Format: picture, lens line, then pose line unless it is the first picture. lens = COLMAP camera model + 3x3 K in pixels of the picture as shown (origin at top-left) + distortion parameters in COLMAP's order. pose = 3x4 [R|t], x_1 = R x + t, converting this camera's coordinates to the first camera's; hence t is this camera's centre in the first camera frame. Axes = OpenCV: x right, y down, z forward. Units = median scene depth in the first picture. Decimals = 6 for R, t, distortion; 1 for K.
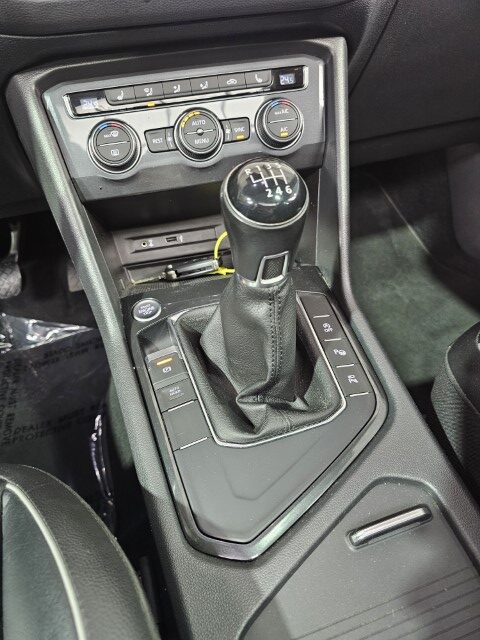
lens RADIAL K [[444.6, 0, 232.2], [0, 444.6, 321.4], [0, 0, 1]] dist [0.005846, 0.001185]
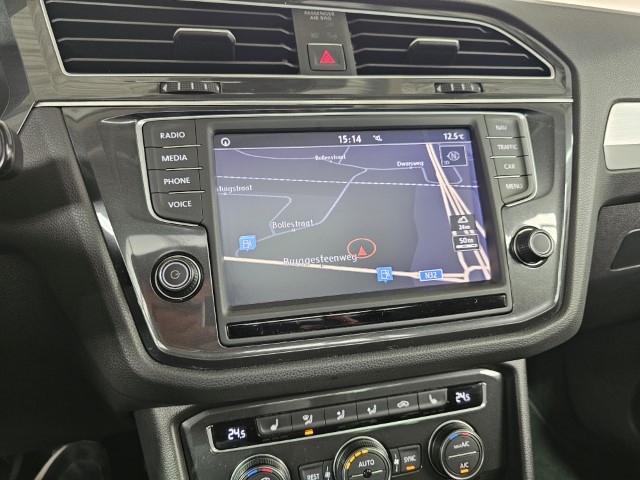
lens RADIAL K [[432.4, 0, 320.0], [0, 432.4, 240.0], [0, 0, 1]] dist [0.081617, -0.096909]
pose [[0.997106, 0.068568, 0.032848, -0.206261], [-0.056050, 0.954843, -0.291776, -0.574400], [-0.051371, 0.289090, 0.955923, 0.108110]]
